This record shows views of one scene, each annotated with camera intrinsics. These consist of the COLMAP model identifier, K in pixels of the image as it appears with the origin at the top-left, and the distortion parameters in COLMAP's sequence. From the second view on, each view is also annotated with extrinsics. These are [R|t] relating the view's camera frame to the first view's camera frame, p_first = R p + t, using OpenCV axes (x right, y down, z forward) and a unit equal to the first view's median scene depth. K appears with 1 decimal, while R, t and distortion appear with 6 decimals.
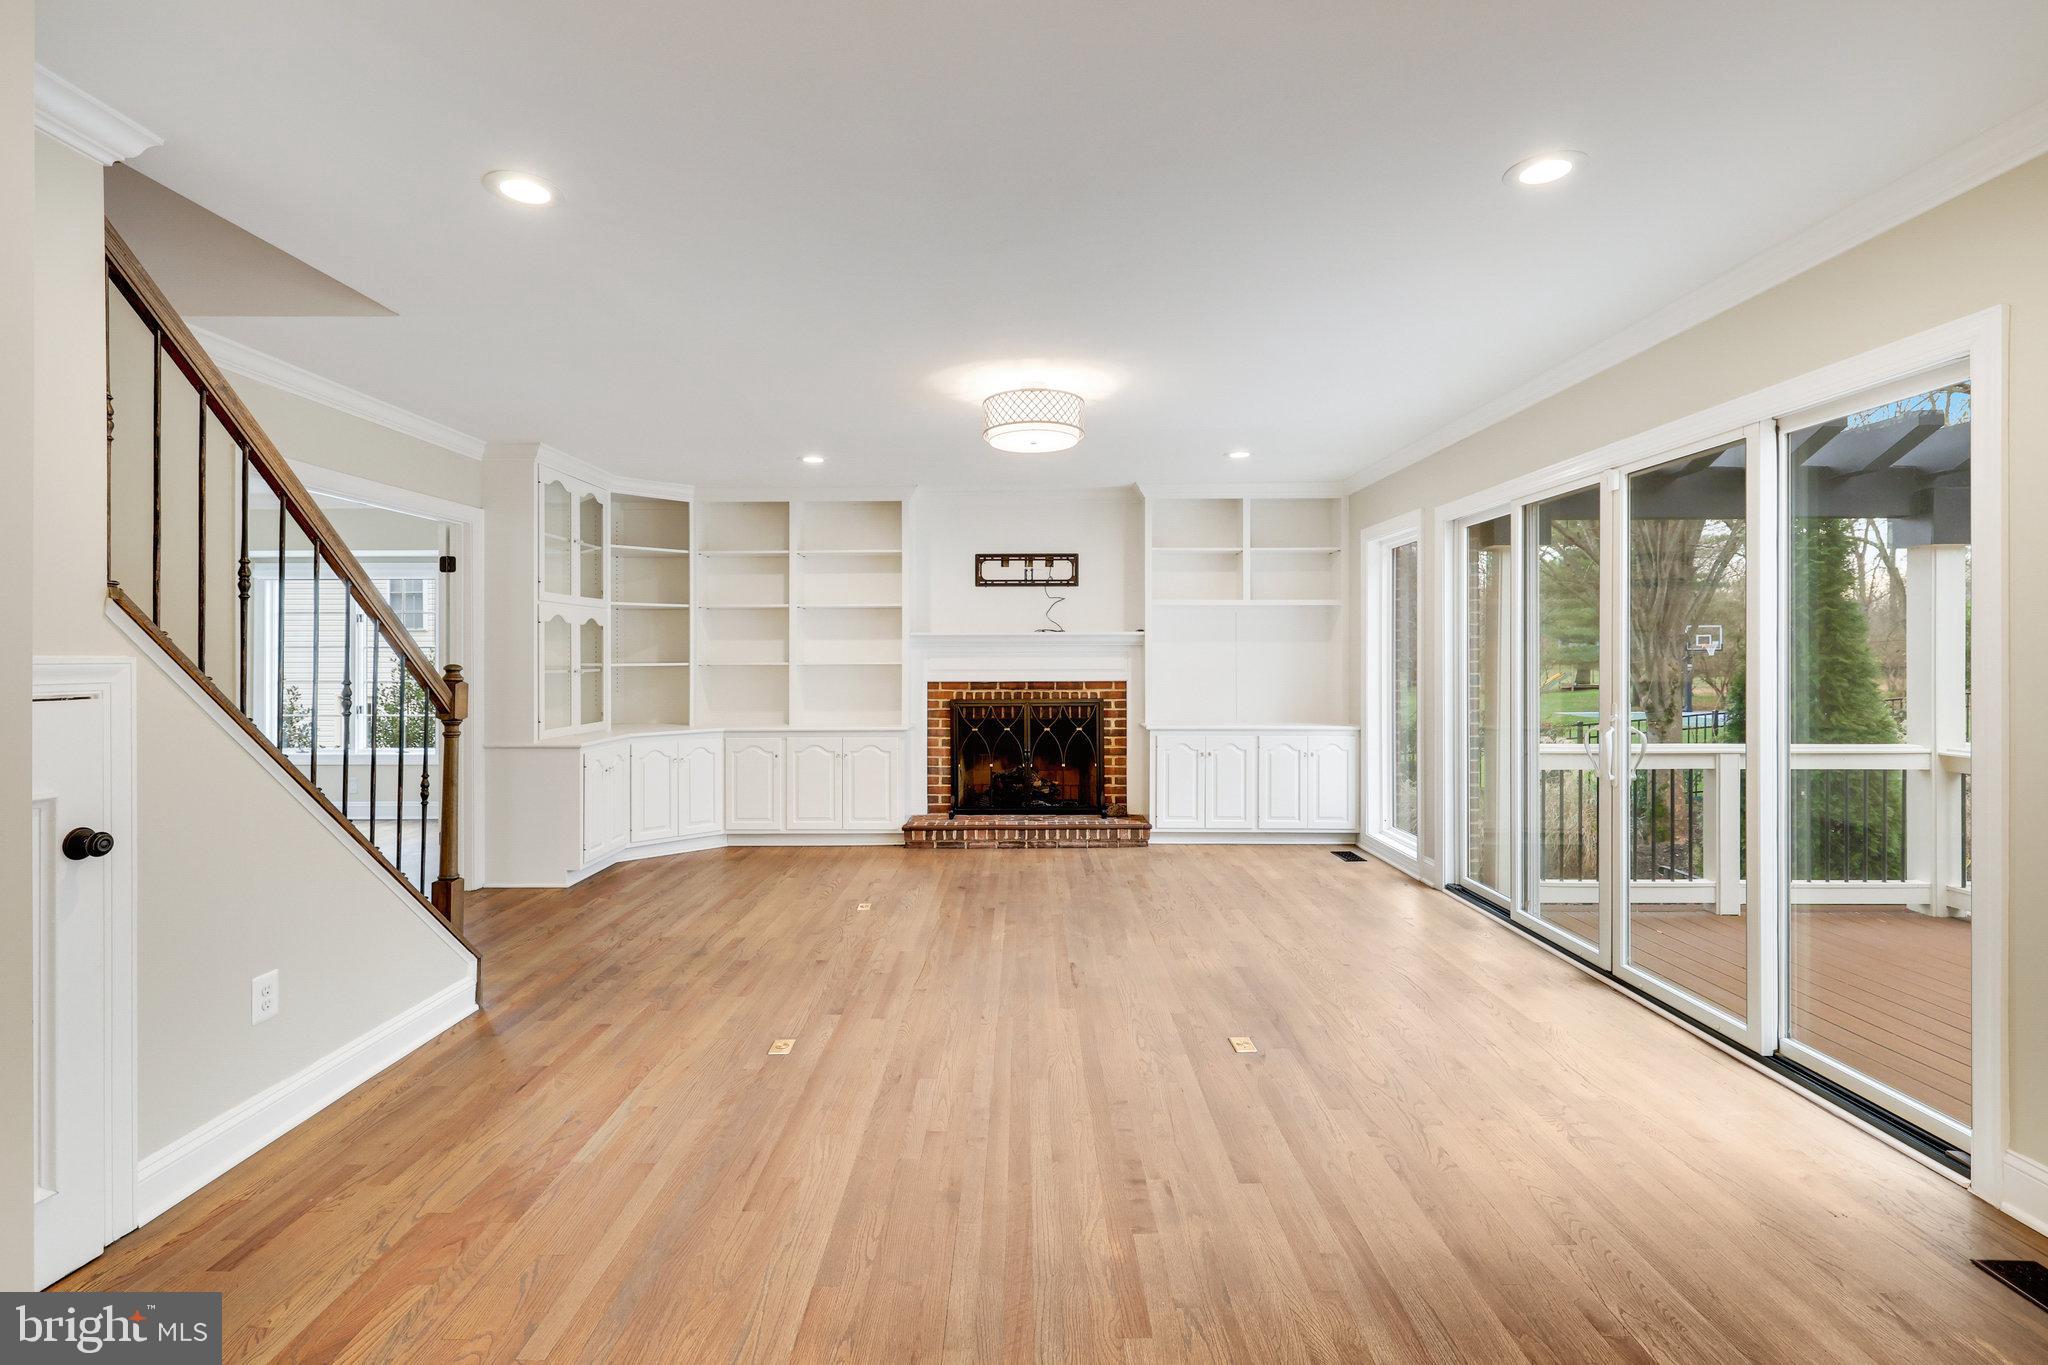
lens RADIAL K [[972.9, 0, 1011.3], [0, 972.9, 660.3], [0, 0, 1]] dist [0.000989, 0.000180]
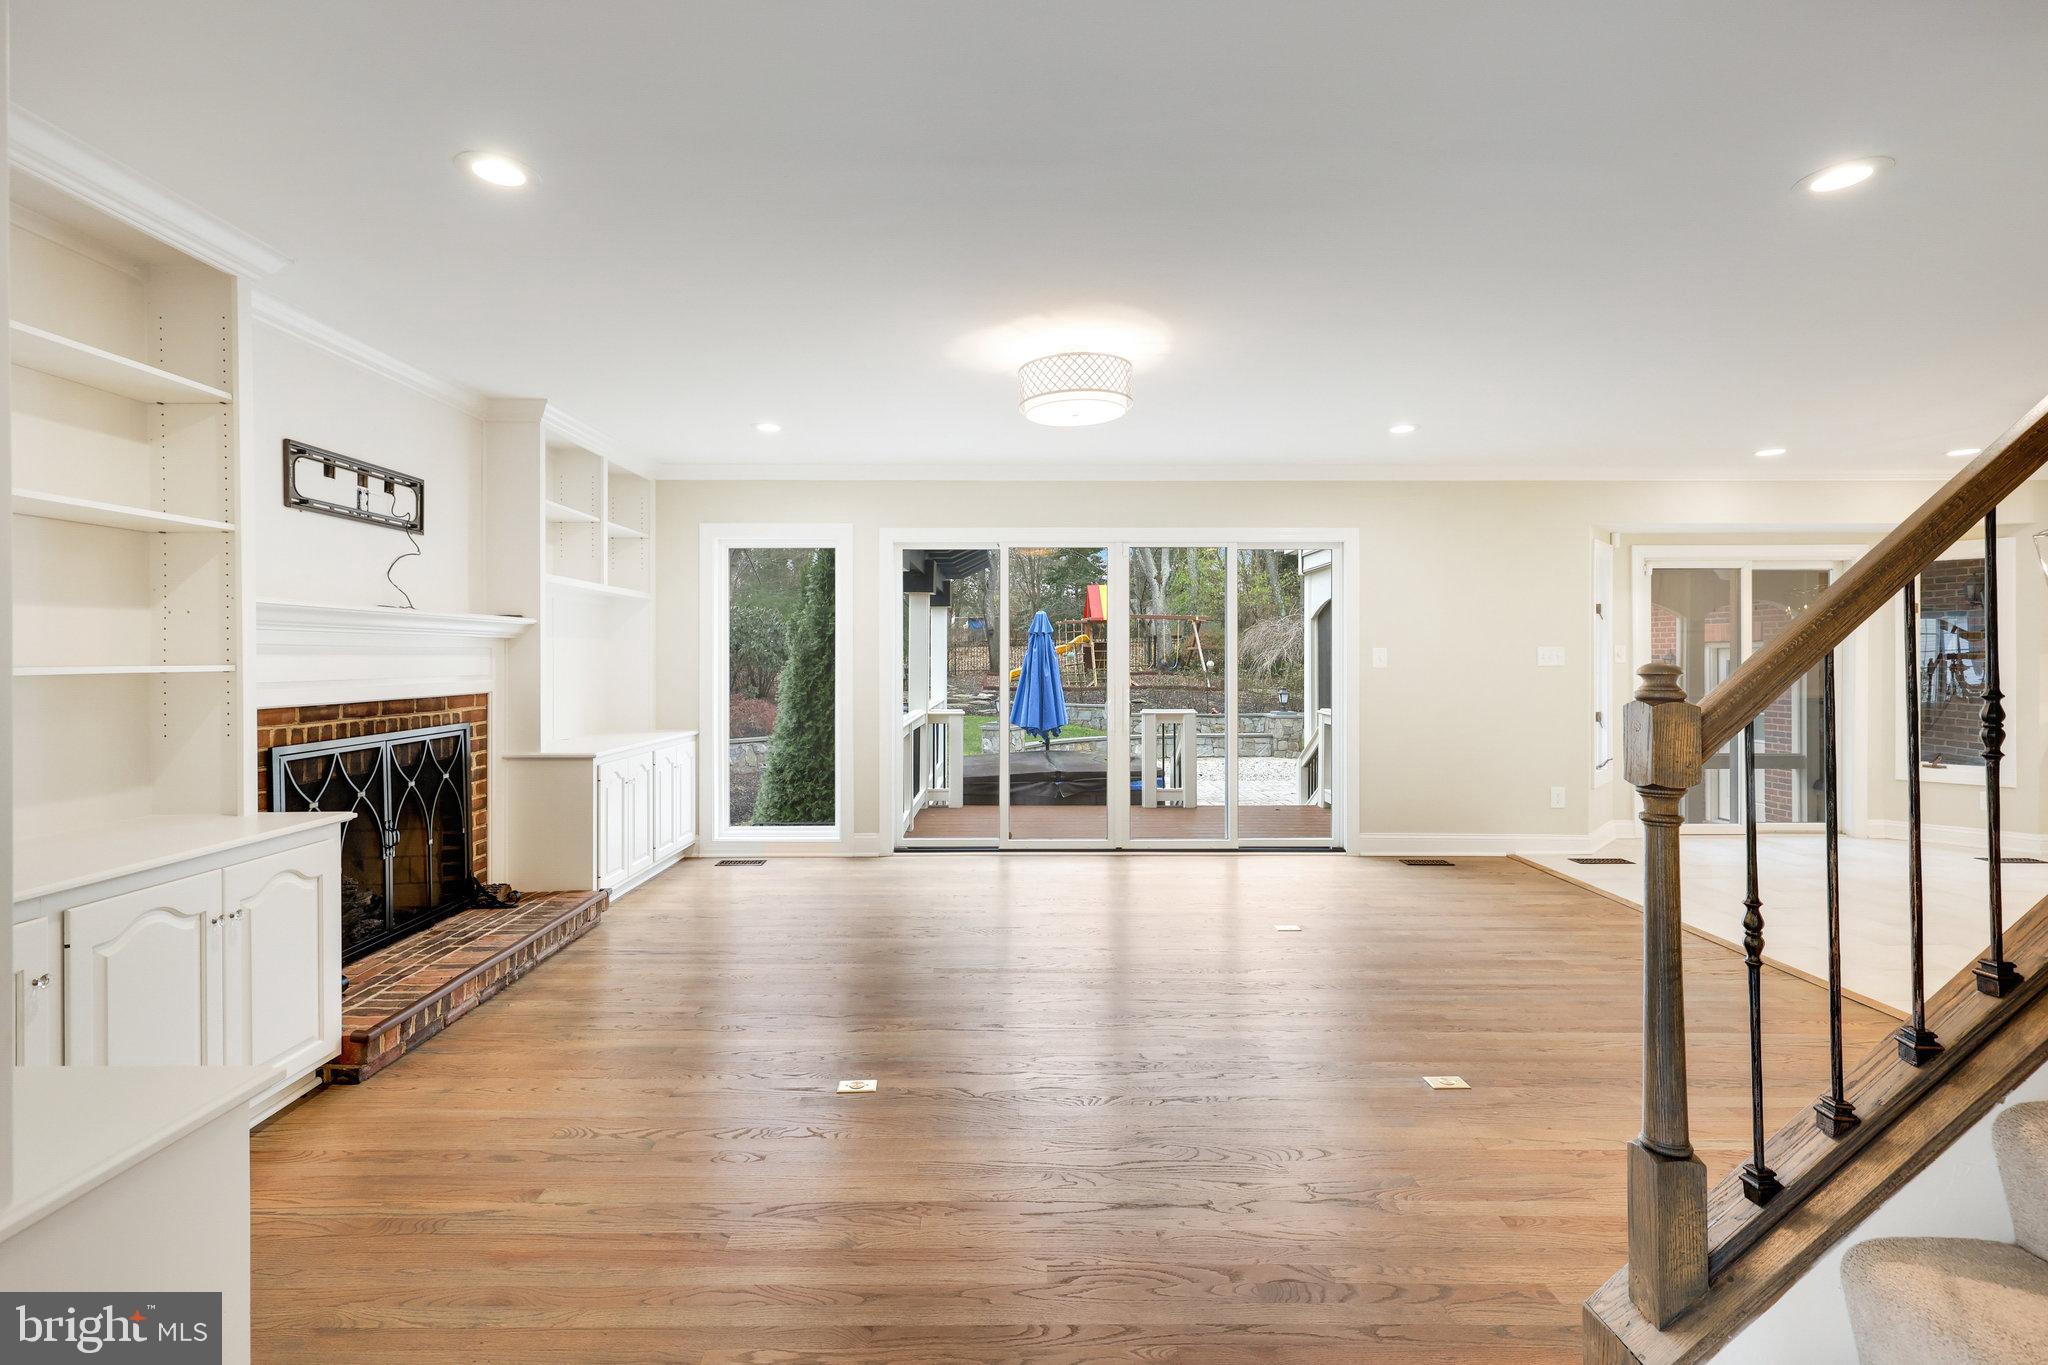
lens RADIAL K [[898.7, 0, 1026.5], [0, 898.7, 668.8], [0, 0, 1]] dist [0.000940, 0.000428]
pose [[-0.027622, -0.009711, 0.999571, -0.521658], [0.002781, 0.999948, 0.009791, 0.000247], [-0.999615, 0.003050, -0.027593, 0.694963]]
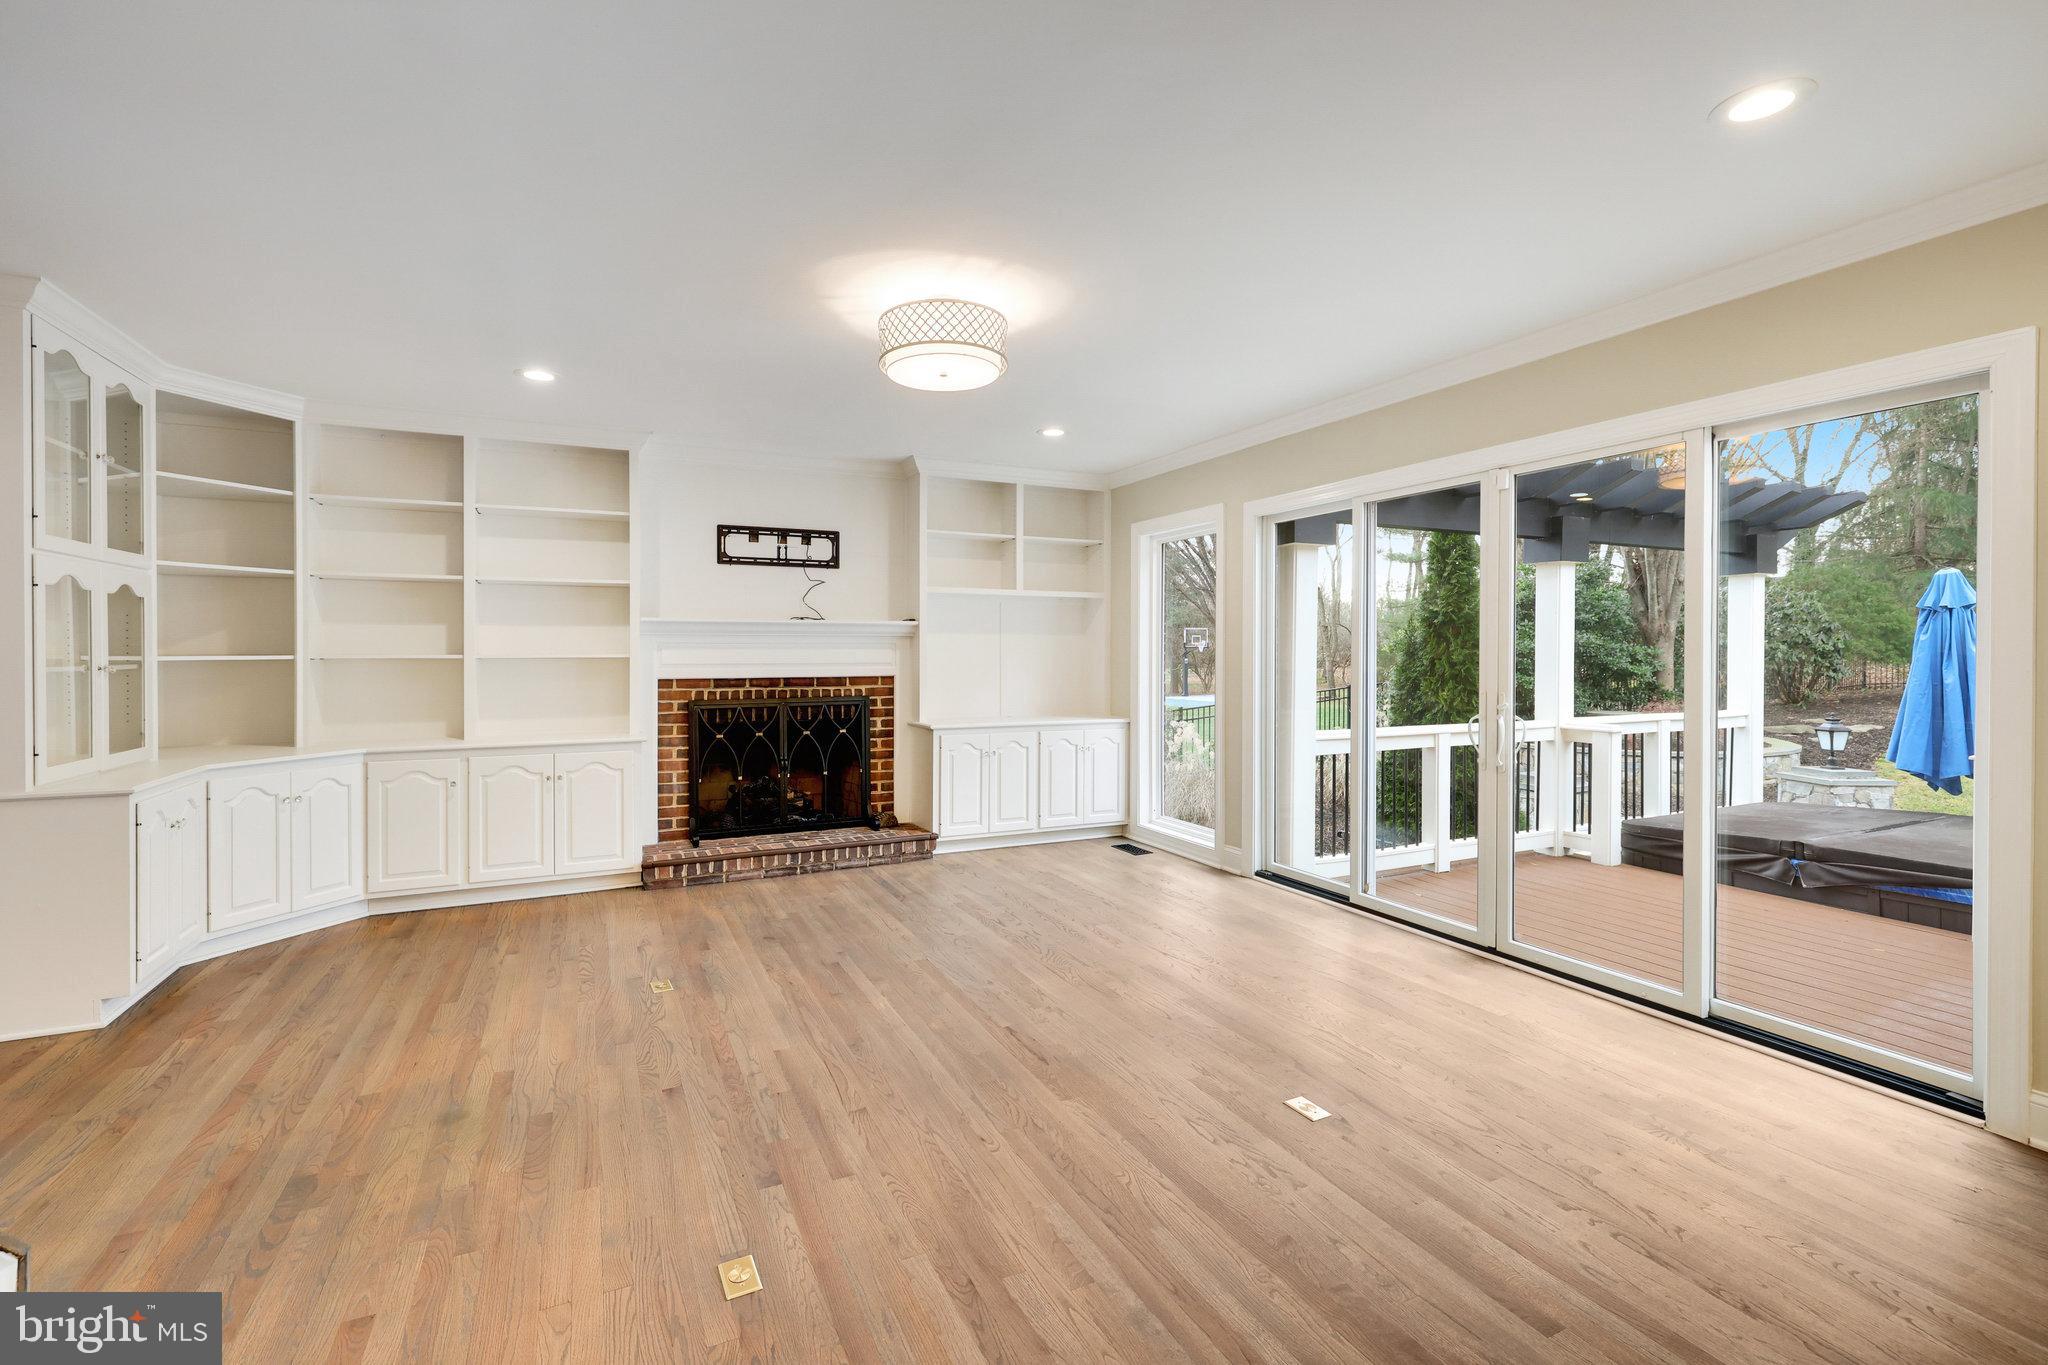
lens RADIAL K [[914.1, 0, 1016.6], [0, 914.1, 660.9], [0, 0, 1]] dist [-0.000298, 0.000501]
pose [[0.896709, -0.002267, 0.442614, -0.163990], [-0.000316, 0.999983, 0.005761, 0.002604], [-0.442620, -0.005306, 0.896694, 0.200421]]
